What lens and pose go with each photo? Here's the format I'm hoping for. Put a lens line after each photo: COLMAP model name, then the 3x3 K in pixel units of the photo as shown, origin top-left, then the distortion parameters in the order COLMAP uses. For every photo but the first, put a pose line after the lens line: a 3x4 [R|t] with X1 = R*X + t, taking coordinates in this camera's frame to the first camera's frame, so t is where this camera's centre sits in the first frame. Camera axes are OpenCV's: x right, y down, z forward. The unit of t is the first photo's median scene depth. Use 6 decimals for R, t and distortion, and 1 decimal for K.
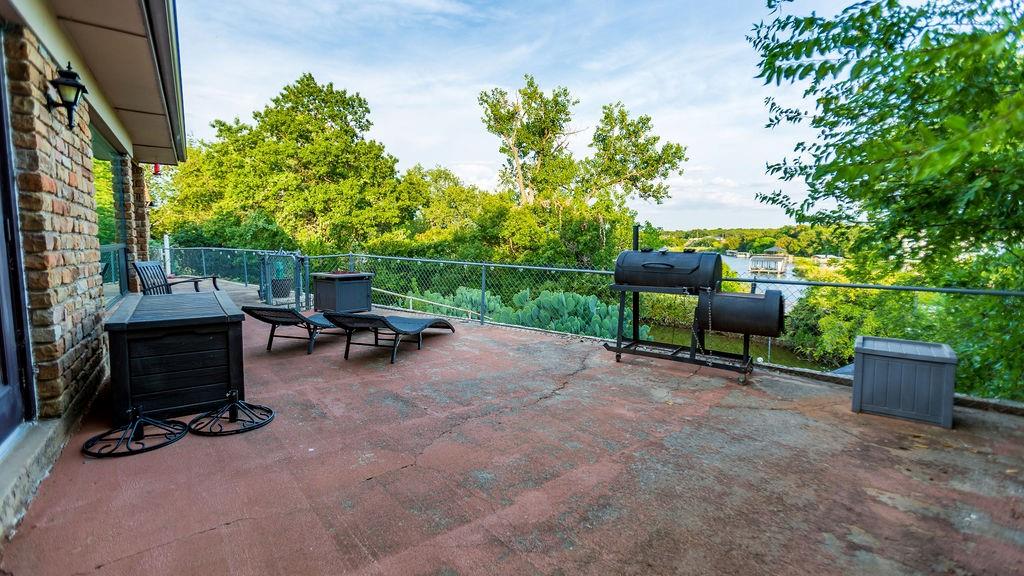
lens RADIAL K [[524.0, 0, 512.0], [0, 524.0, 288.0], [0, 0, 1]] dist [-0.007151, -0.000070]
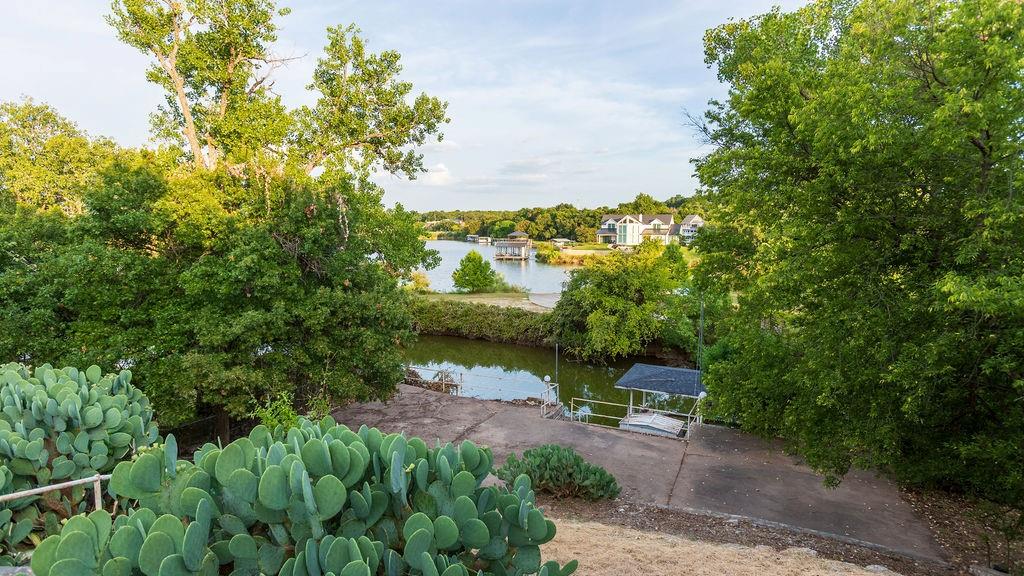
lens RADIAL K [[568.3, 0, 514.1], [0, 568.3, 281.3], [0, 0, 1]] dist [0.000819, 0.000146]
pose [[0.877091, -0.050398, 0.477673, 0.020981], [0.043272, 0.998727, 0.025918, -0.034967], [-0.478371, -0.002062, 0.878155, 0.251072]]
